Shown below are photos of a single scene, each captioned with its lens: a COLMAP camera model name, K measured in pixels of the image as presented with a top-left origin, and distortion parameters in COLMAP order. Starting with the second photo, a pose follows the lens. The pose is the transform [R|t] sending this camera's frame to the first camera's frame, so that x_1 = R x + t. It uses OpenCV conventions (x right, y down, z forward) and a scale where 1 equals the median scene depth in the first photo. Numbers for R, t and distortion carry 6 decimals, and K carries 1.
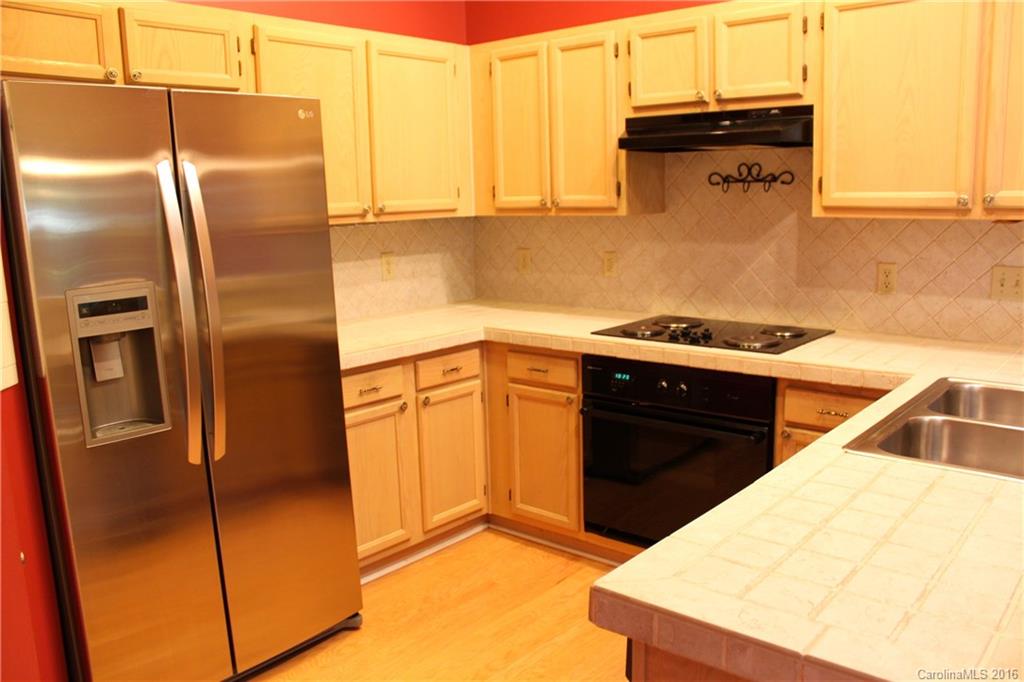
lens RADIAL K [[844.2, 0, 529.2], [0, 844.2, 340.8], [0, 0, 1]] dist [-0.168674, 0.144823]
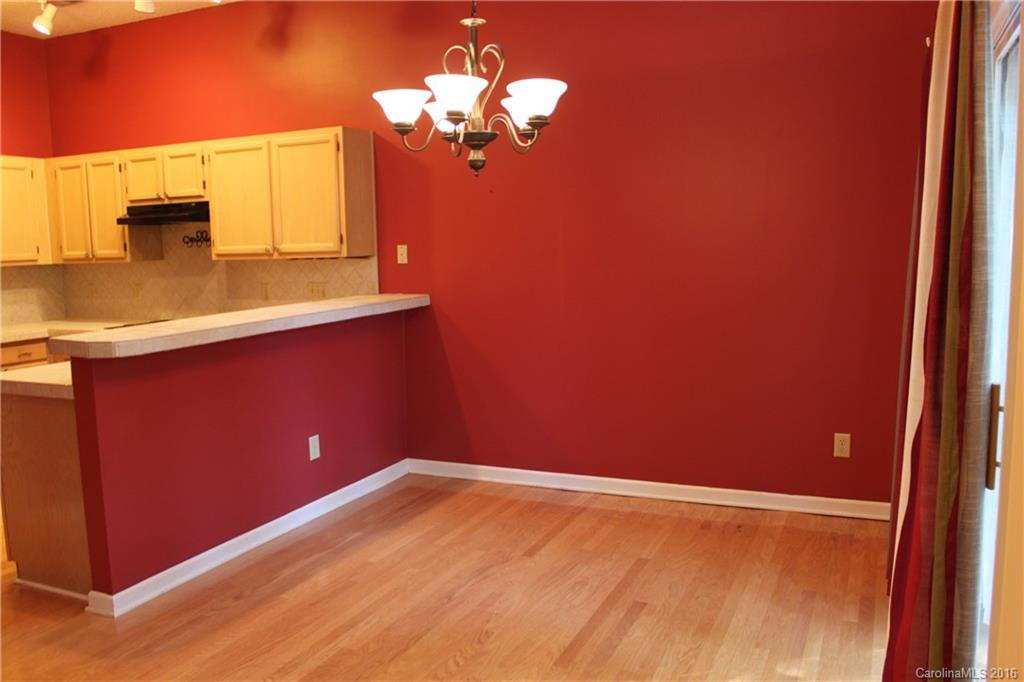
lens RADIAL K [[844.2, 0, 529.2], [0, 844.2, 340.8], [0, 0, 1]] dist [-0.168674, 0.144823]
pose [[0.957244, -0.031540, 0.287557, 0.424044], [0.048339, 0.997502, -0.051505, 0.144054], [-0.285215, 0.063203, 0.956378, -0.862426]]
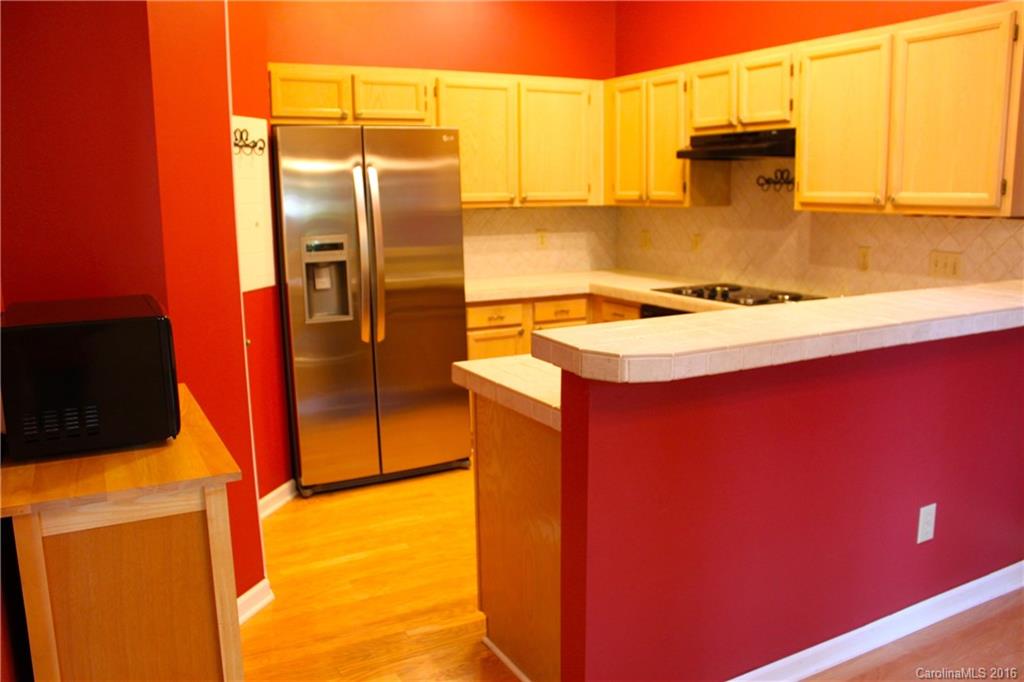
lens RADIAL K [[844.2, 0, 529.2], [0, 844.2, 340.8], [0, 0, 1]] dist [-0.168674, 0.144823]
pose [[0.933816, 0.076655, -0.349445, 0.372303], [-0.073305, 0.997048, 0.022821, 0.057474], [0.350163, 0.004306, 0.936679, -0.374153]]
